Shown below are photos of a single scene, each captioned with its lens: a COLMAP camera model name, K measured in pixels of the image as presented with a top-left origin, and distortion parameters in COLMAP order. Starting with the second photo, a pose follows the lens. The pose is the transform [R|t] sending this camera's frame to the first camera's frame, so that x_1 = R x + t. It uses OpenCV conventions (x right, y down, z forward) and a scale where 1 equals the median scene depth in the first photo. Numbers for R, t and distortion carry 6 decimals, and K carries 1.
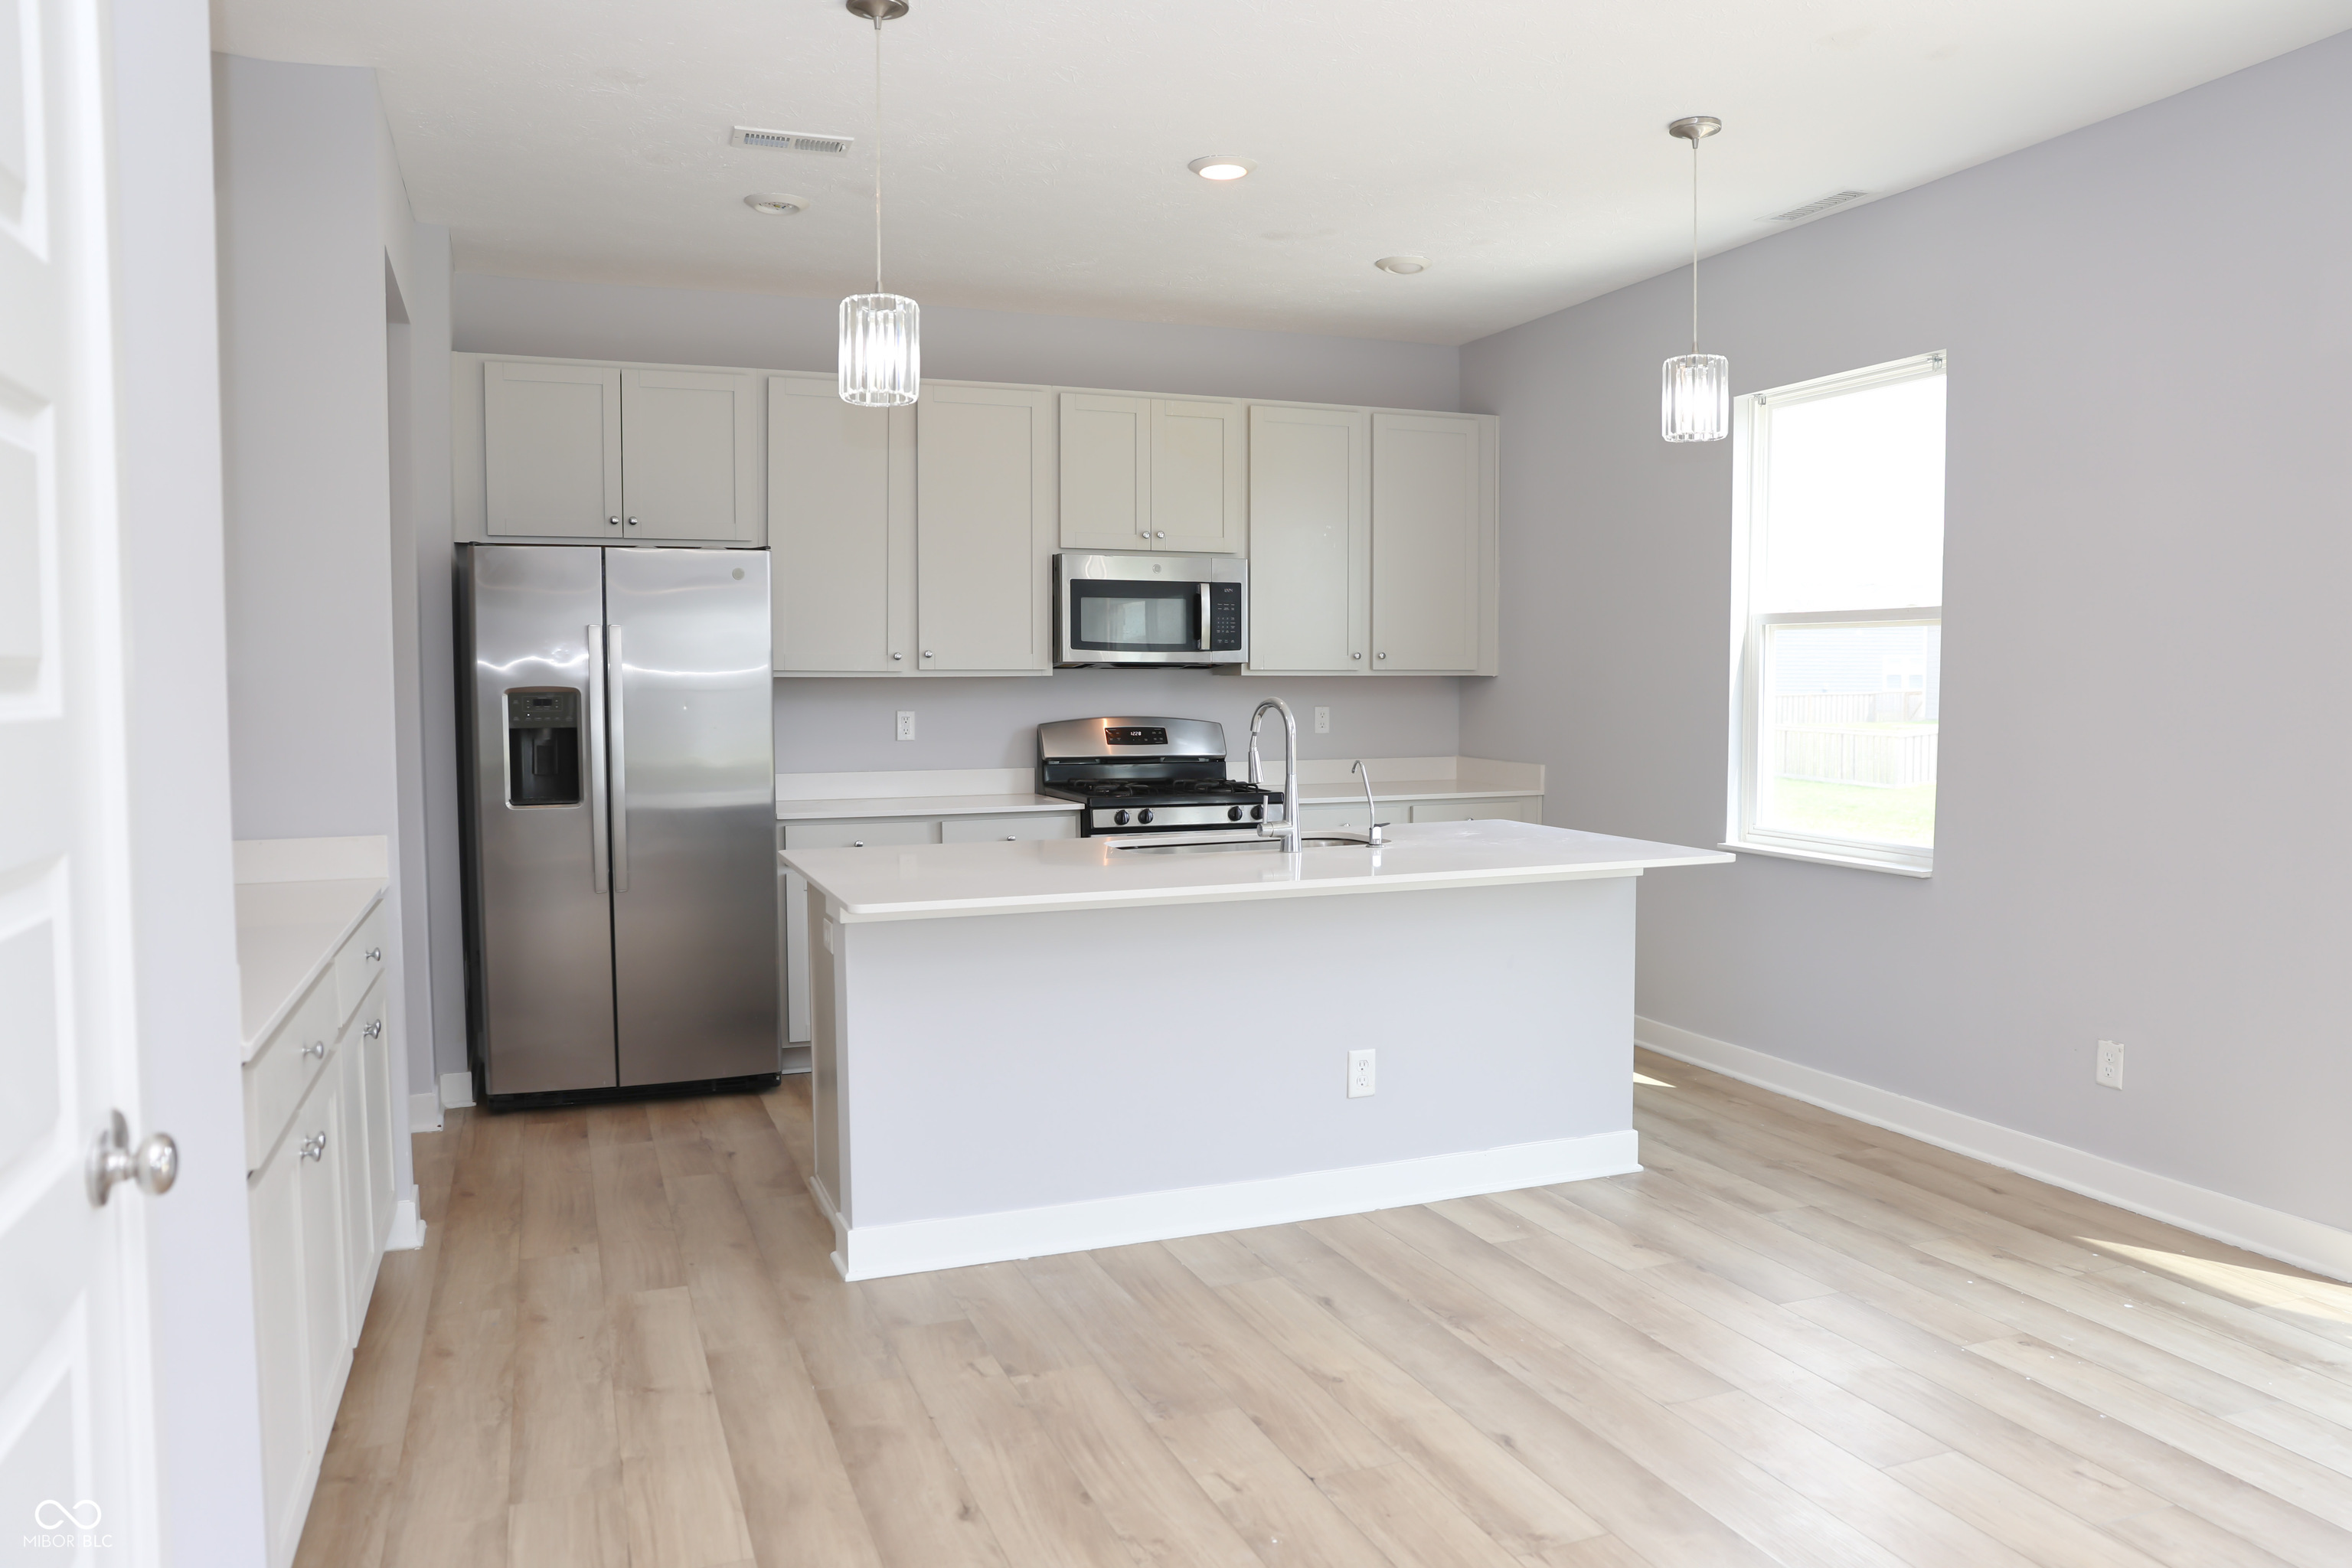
lens RADIAL K [[1637.2, 0, 1174.3], [0, 1637.2, 780.0], [0, 0, 1]] dist [-0.094724, 0.077037]
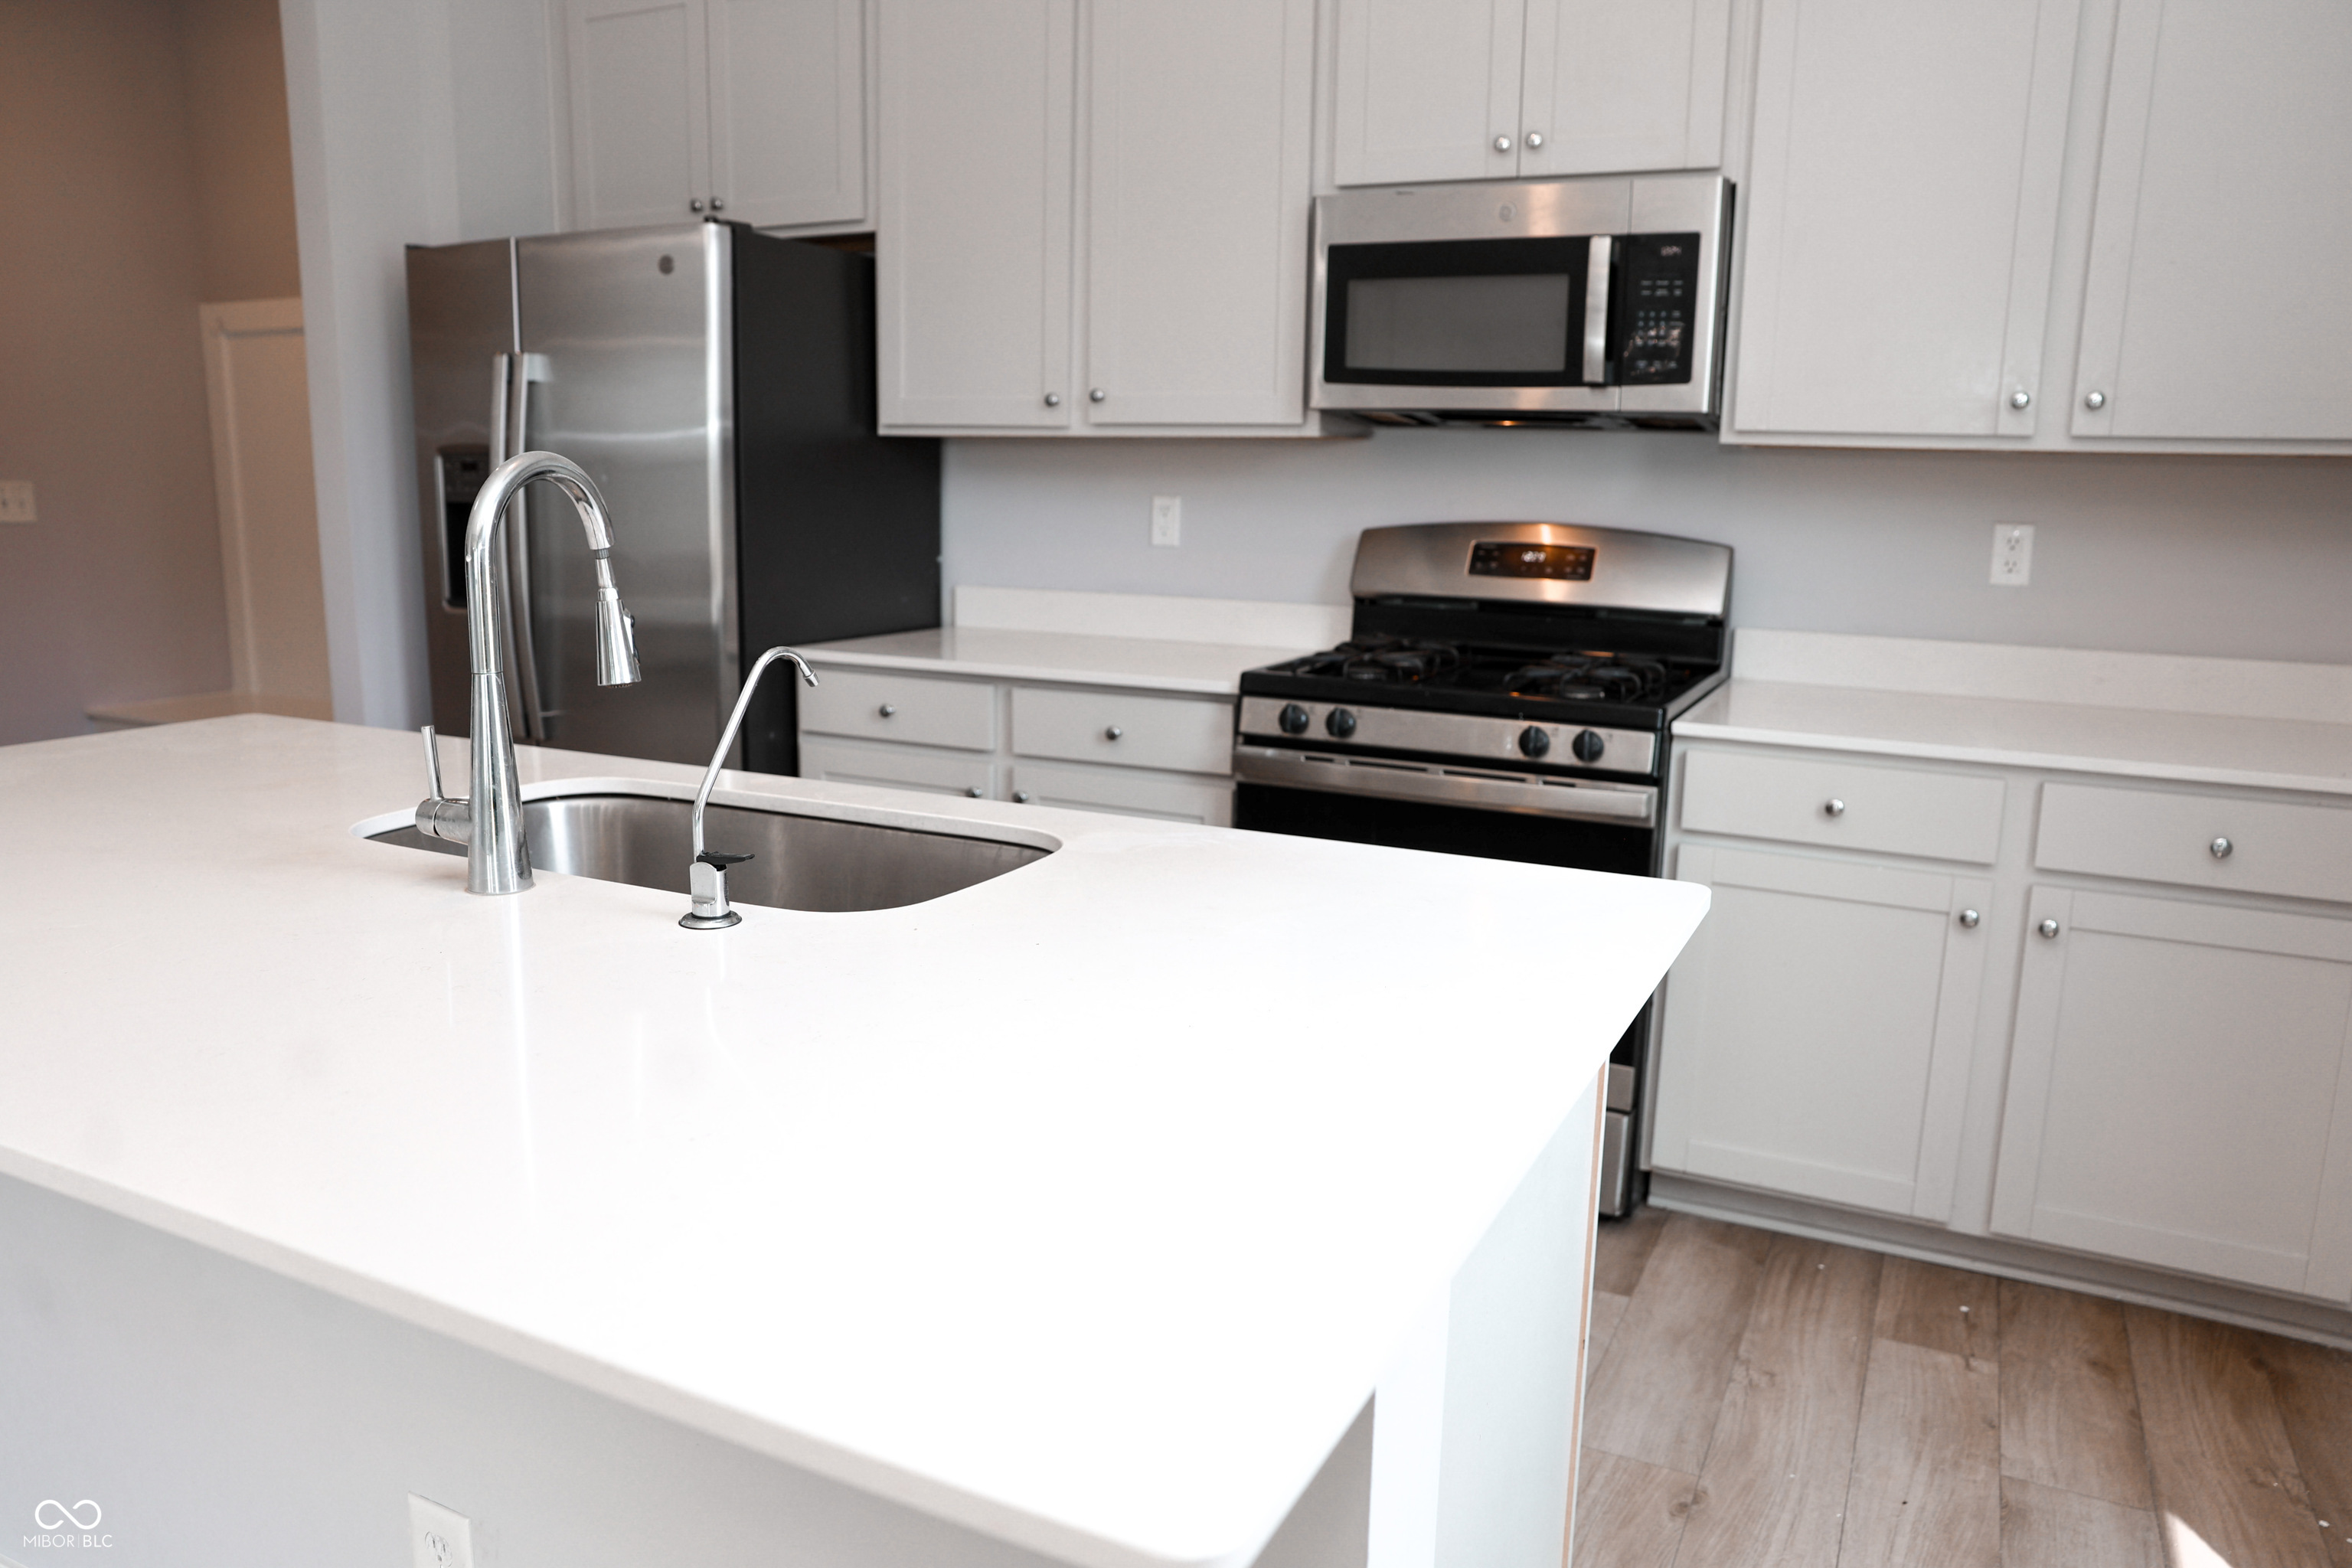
lens RADIAL K [[1637.2, 0, 1164.5], [0, 1637.2, 790.7], [0, 0, 1]] dist [-0.094724, 0.077037]
pose [[0.673847, 0.156732, -0.722056, 0.286734], [-0.067169, 0.986191, 0.151382, -0.026432], [0.735811, -0.053509, 0.675069, 0.589701]]
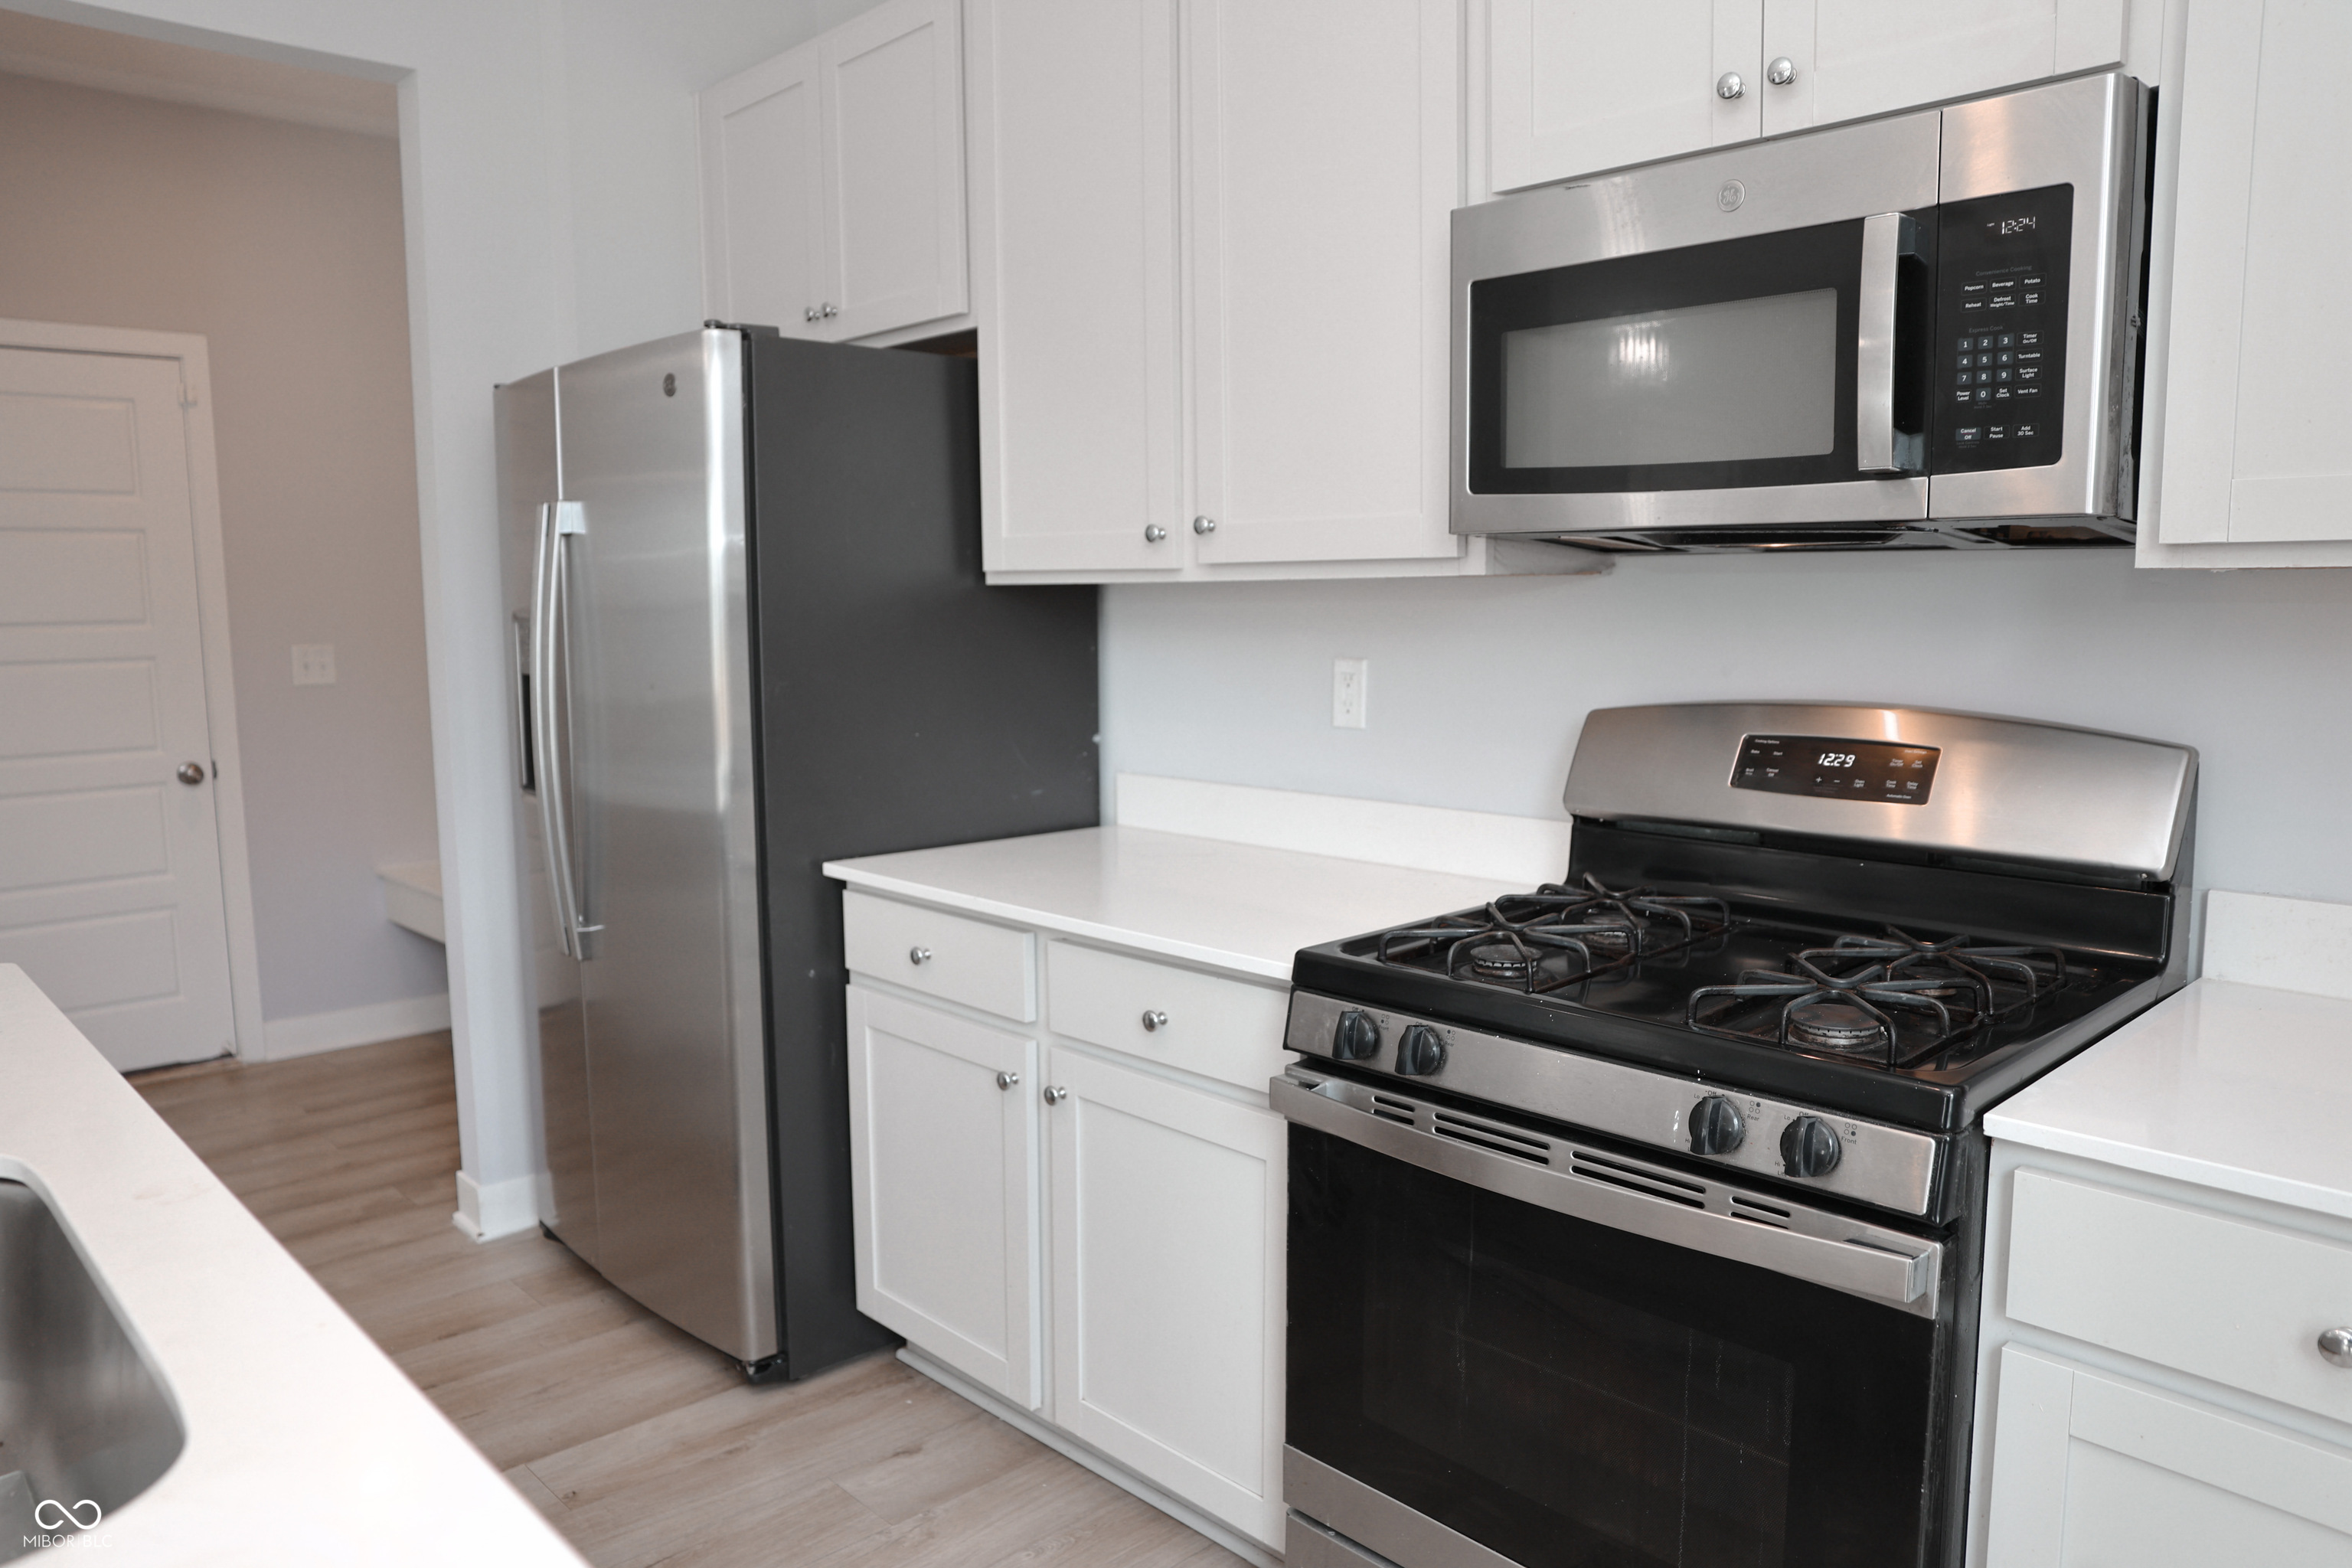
lens RADIAL K [[1637.2, 0, 1163.9], [0, 1637.2, 784.0], [0, 0, 1]] dist [-0.094724, 0.077037]
pose [[0.378057, 0.106062, -0.919687, 0.218126], [-0.050634, 0.994298, 0.093852, -0.047756], [0.924397, 0.011086, 0.381271, 0.792294]]
